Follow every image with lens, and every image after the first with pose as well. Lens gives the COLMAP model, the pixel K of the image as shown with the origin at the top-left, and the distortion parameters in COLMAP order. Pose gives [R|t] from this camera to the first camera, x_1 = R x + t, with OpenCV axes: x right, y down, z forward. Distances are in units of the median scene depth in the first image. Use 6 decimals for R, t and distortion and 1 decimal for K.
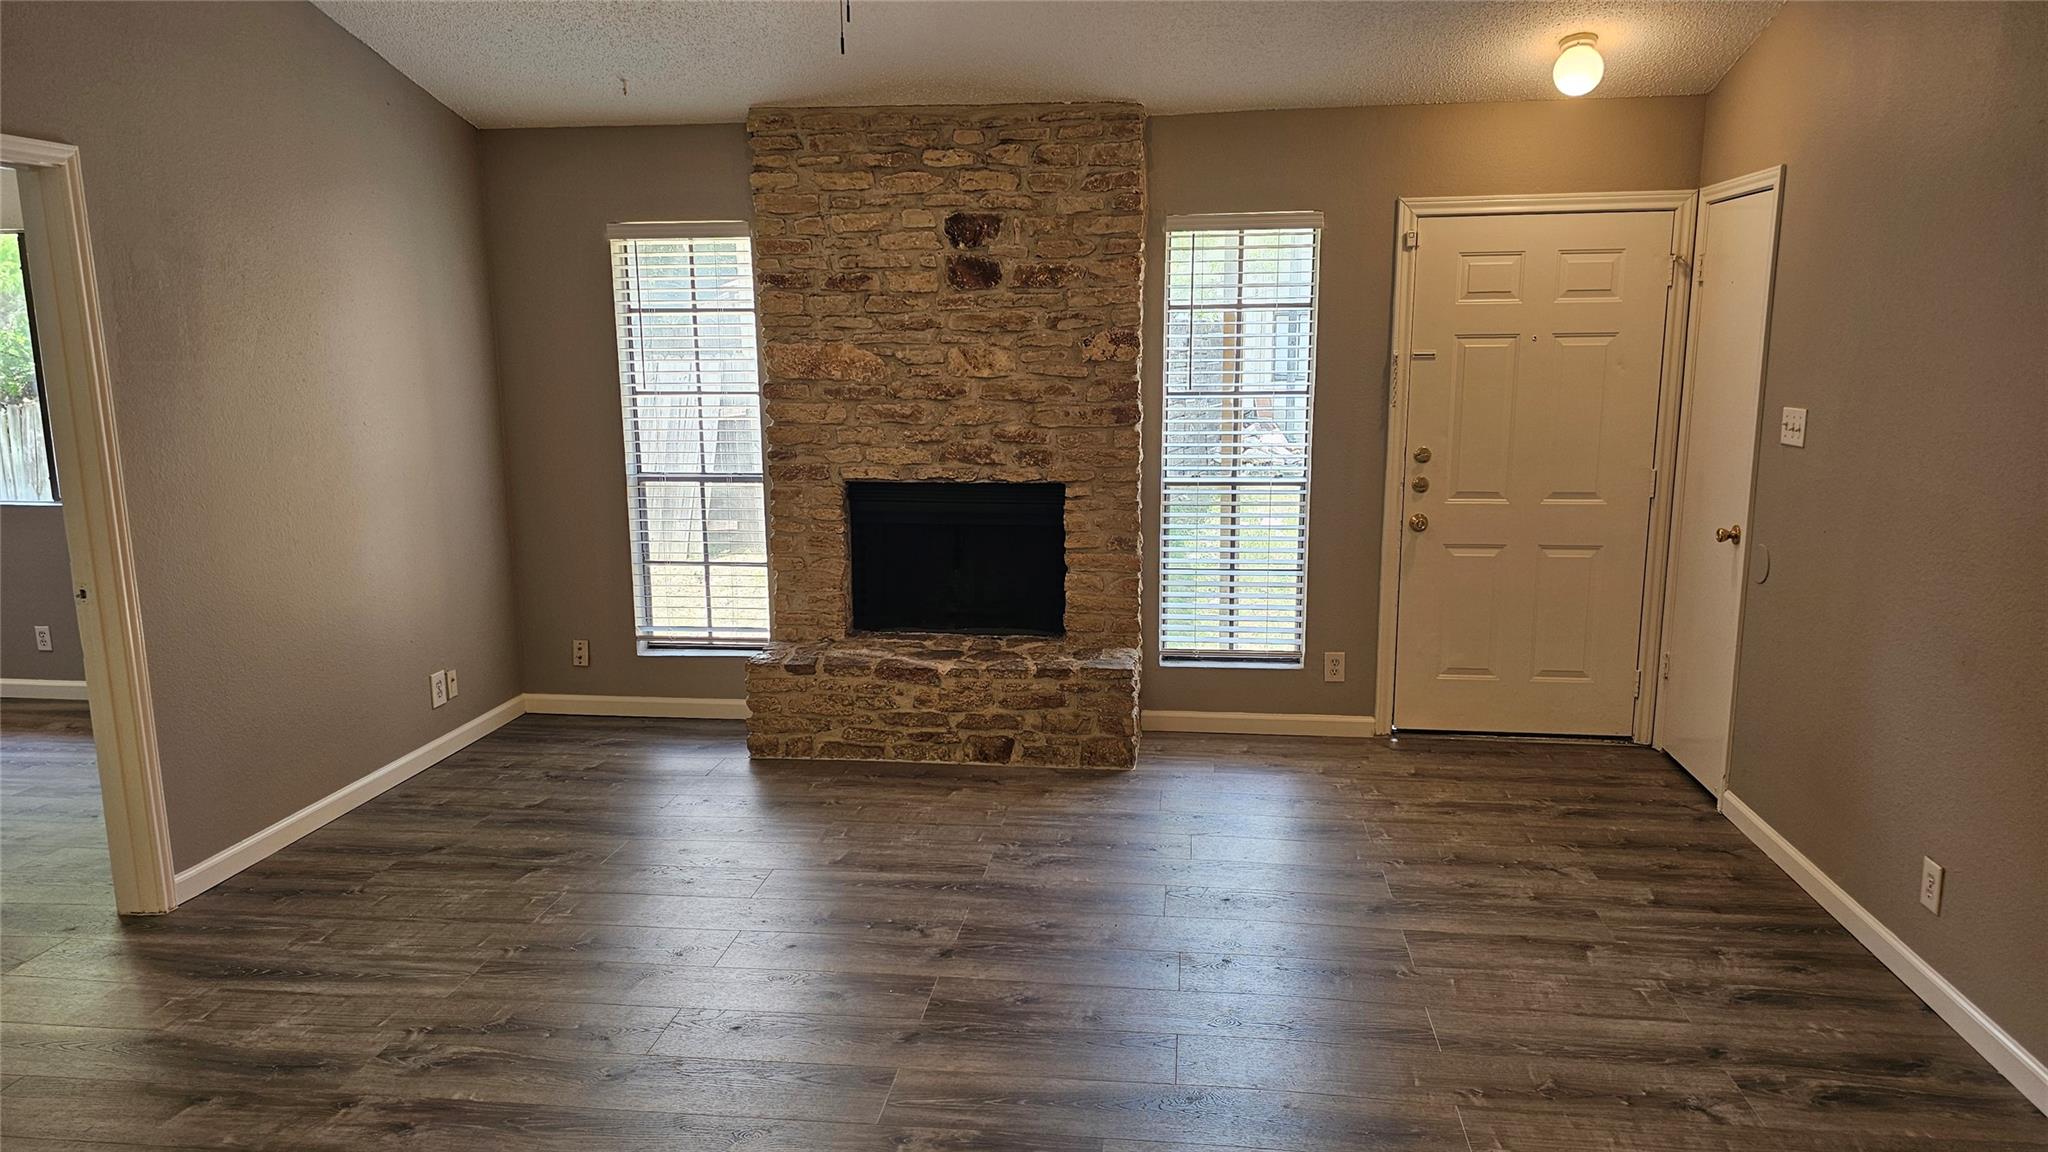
lens RADIAL K [[1343.0, 0, 1027.5], [0, 1343.0, 597.8], [0, 0, 1]] dist [0.137818, -0.269291]
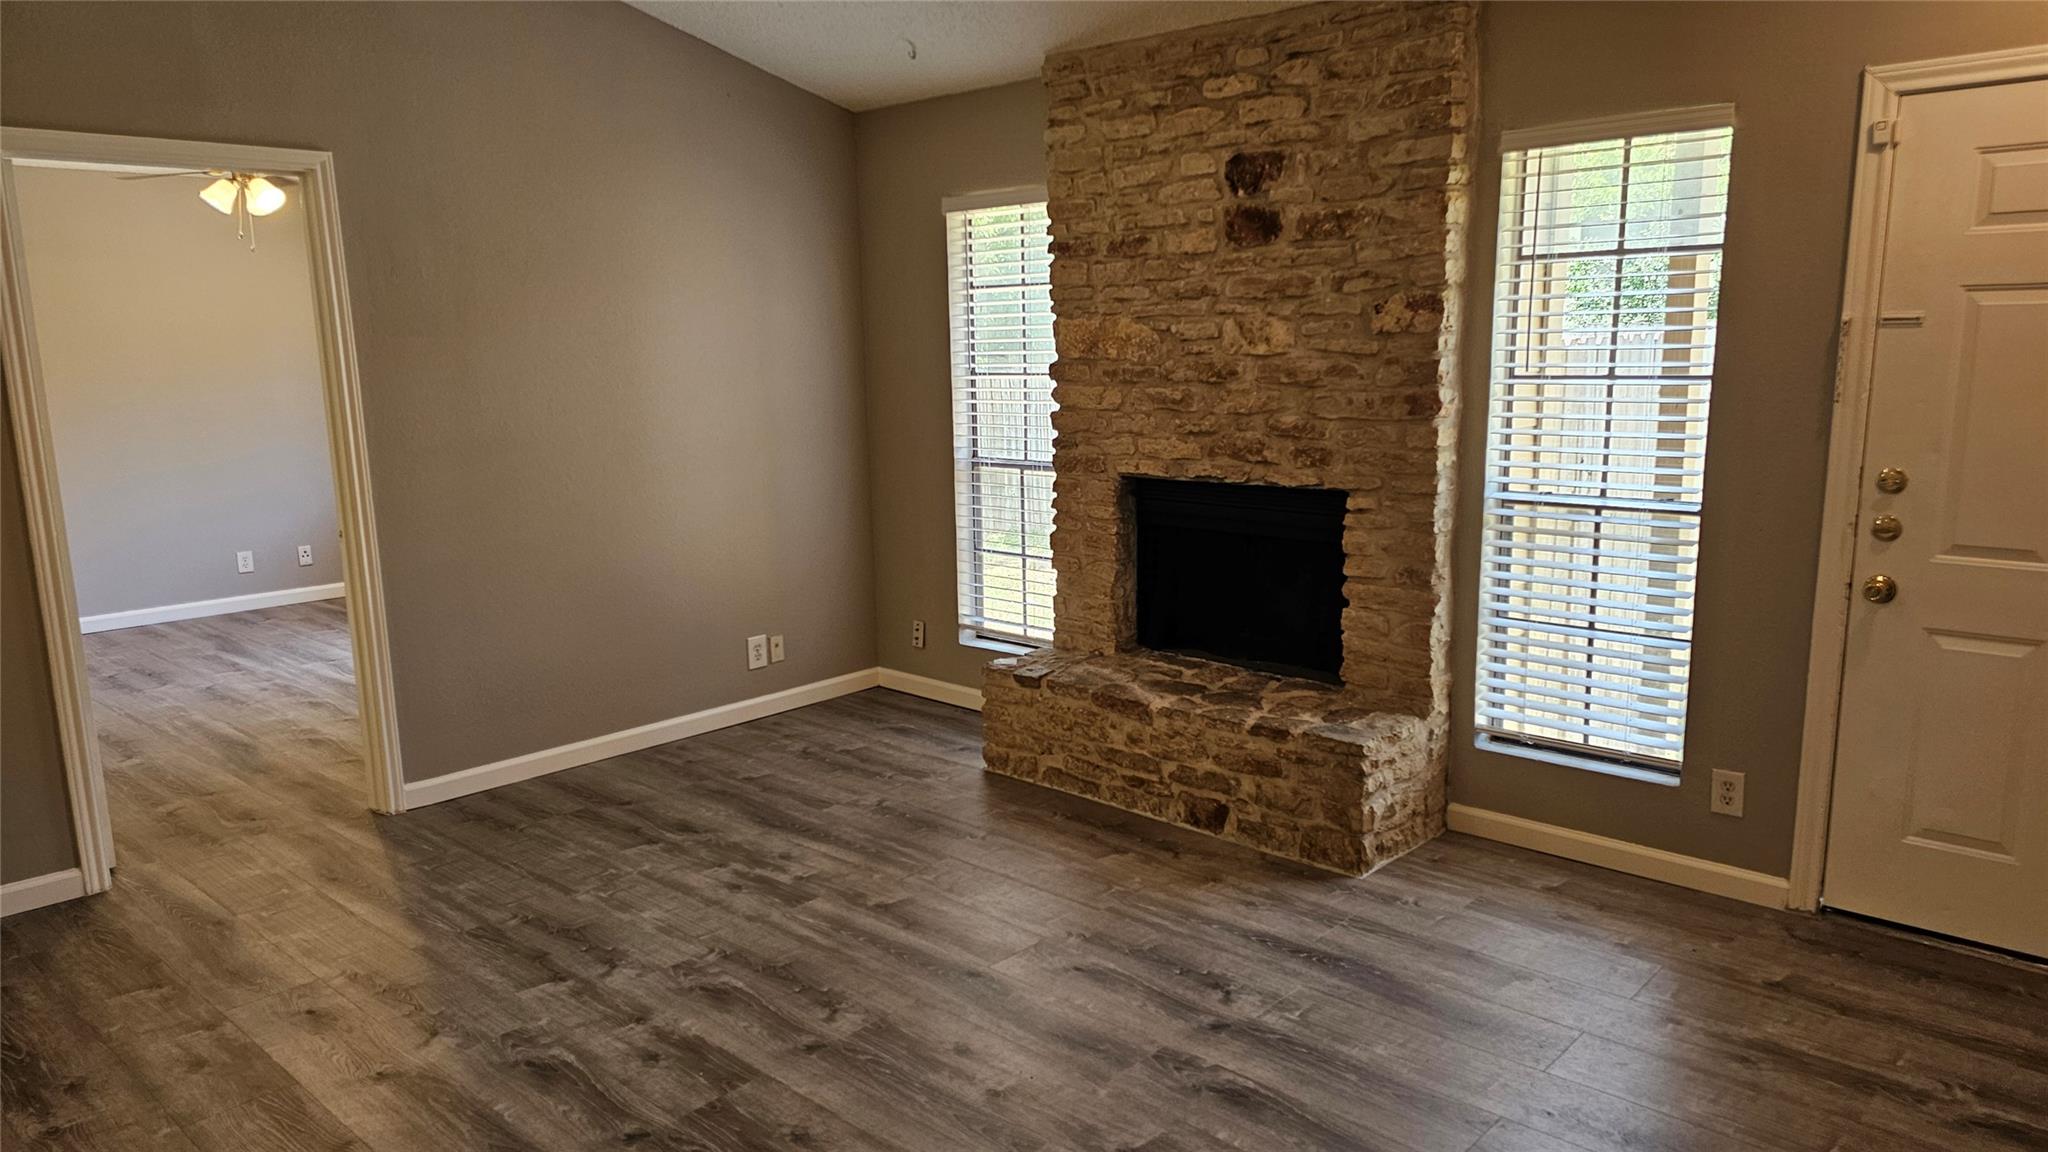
lens RADIAL K [[1339.3, 0, 1031.7], [0, 1339.3, 594.8], [0, 0, 1]] dist [0.087878, -0.092623]
pose [[0.814604, 0.103263, -0.570752, 0.335505], [-0.099156, 0.994332, 0.038379, -0.038815], [0.571480, 0.025330, 0.820225, 0.268687]]
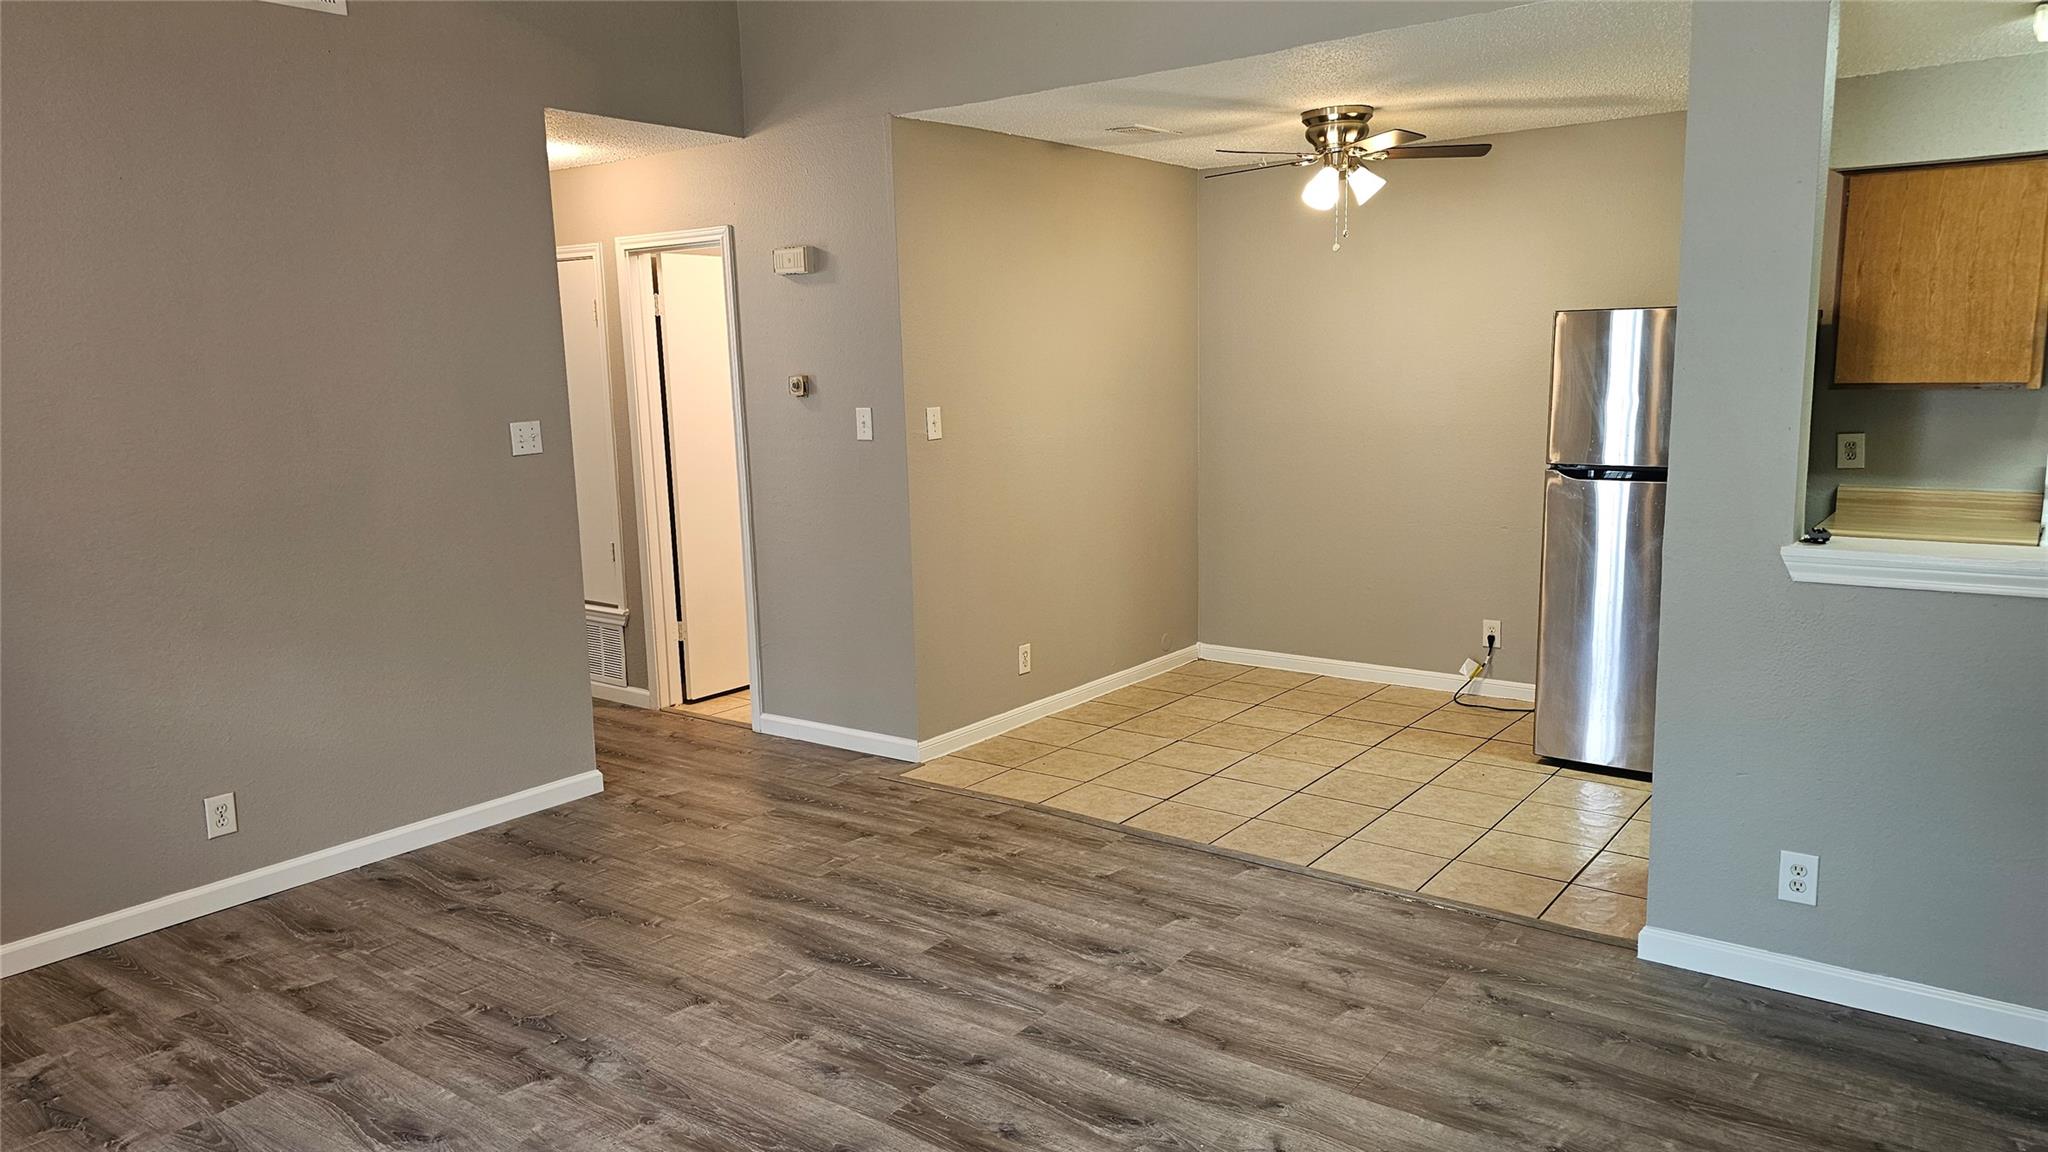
lens RADIAL K [[1371.9, 0, 1018.5], [0, 1371.9, 569.0], [0, 0, 1]] dist [0.093291, -0.094152]
pose [[-0.865409, -0.049757, 0.498589, -0.351794], [0.123767, 0.942997, 0.308931, -0.182809], [-0.485540, 0.329060, -0.809920, 1.005142]]
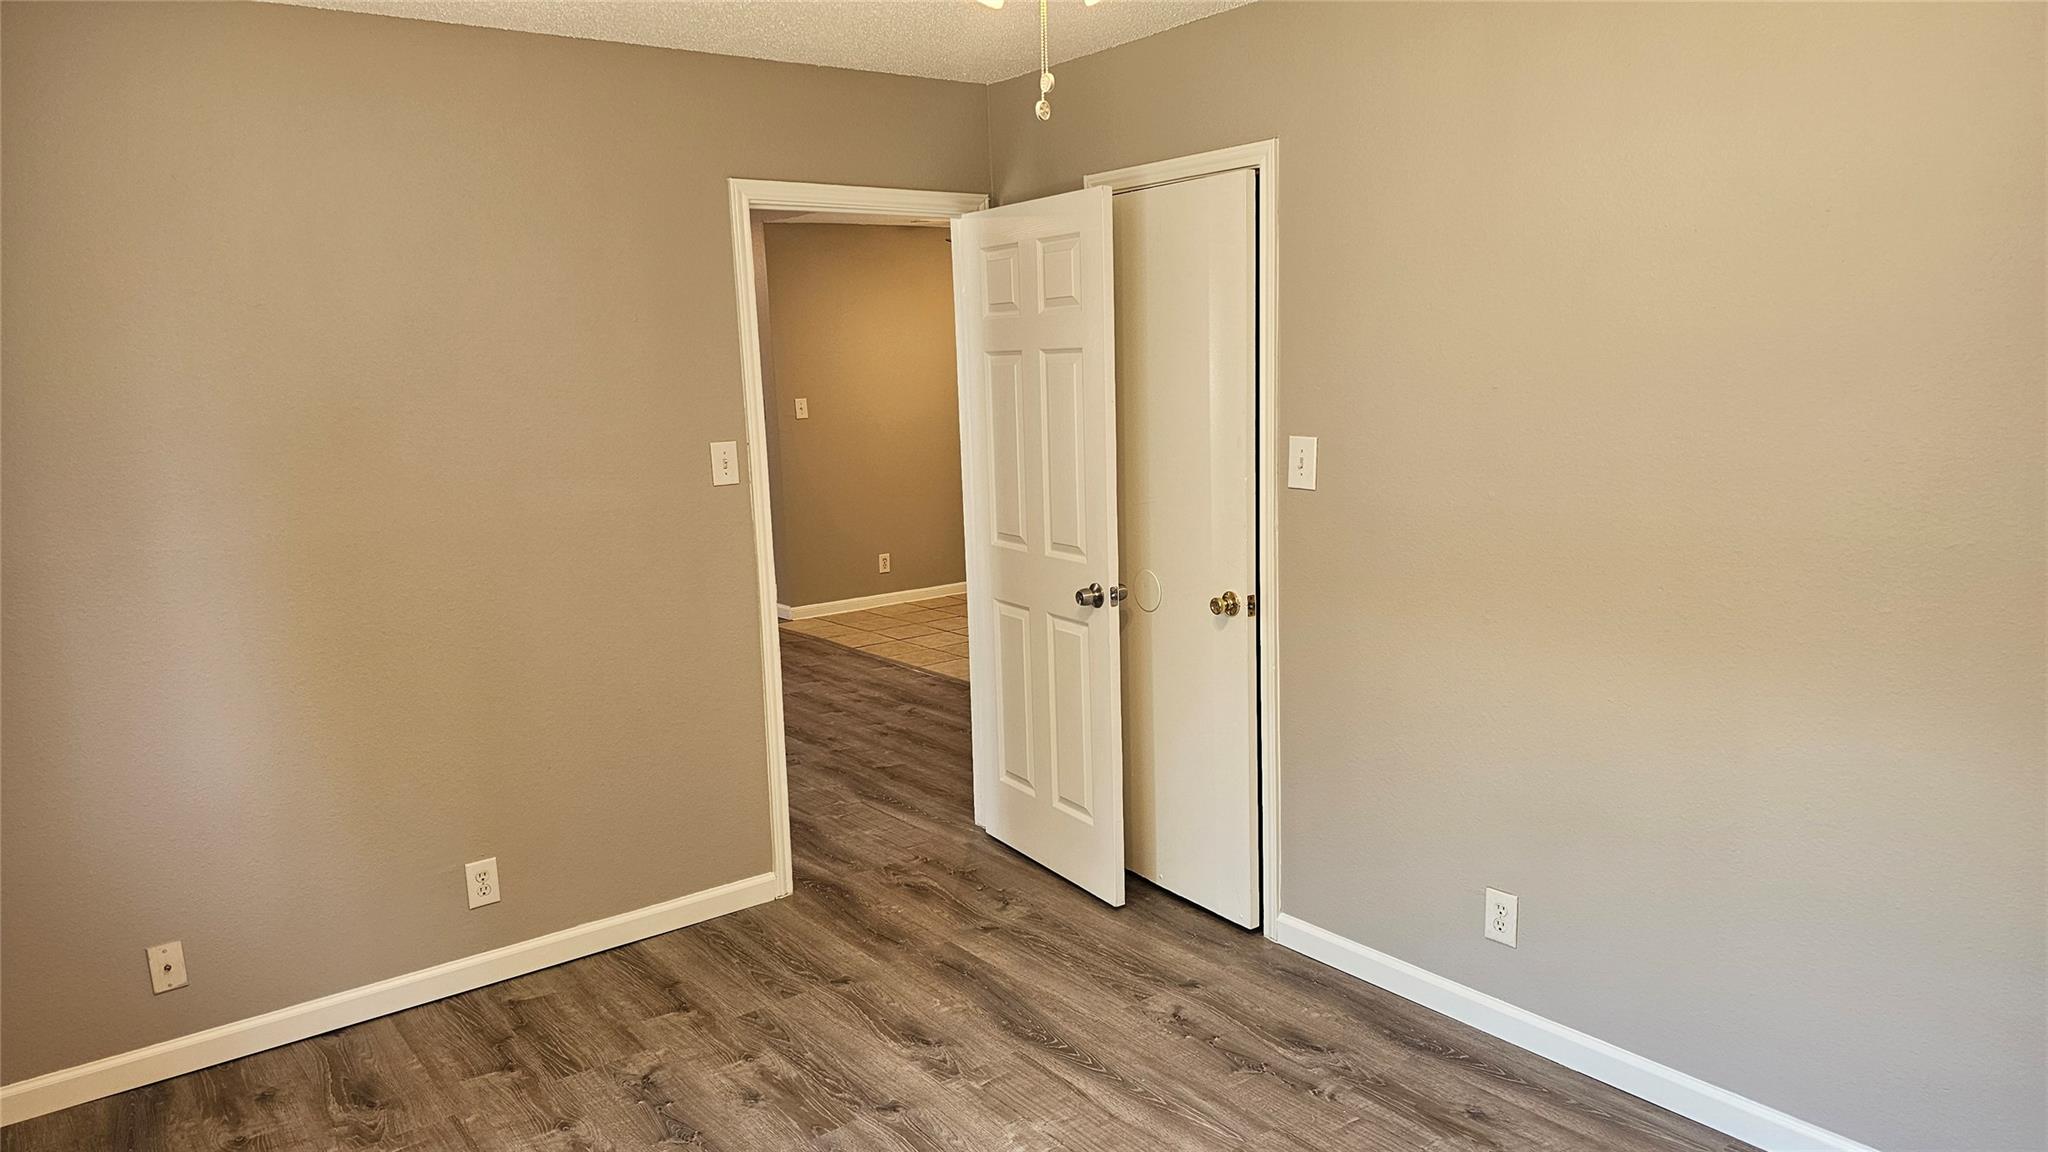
lens RADIAL K [[1371.9, 0, 1018.5], [0, 1371.9, 569.0], [0, 0, 1]] dist [0.093291, -0.094152]
pose [[-0.694144, -0.078716, 0.715519, -1.150104], [0.178052, 0.944340, 0.276622, -0.206880], [-0.697468, 0.319415, -0.641492, 1.112513]]
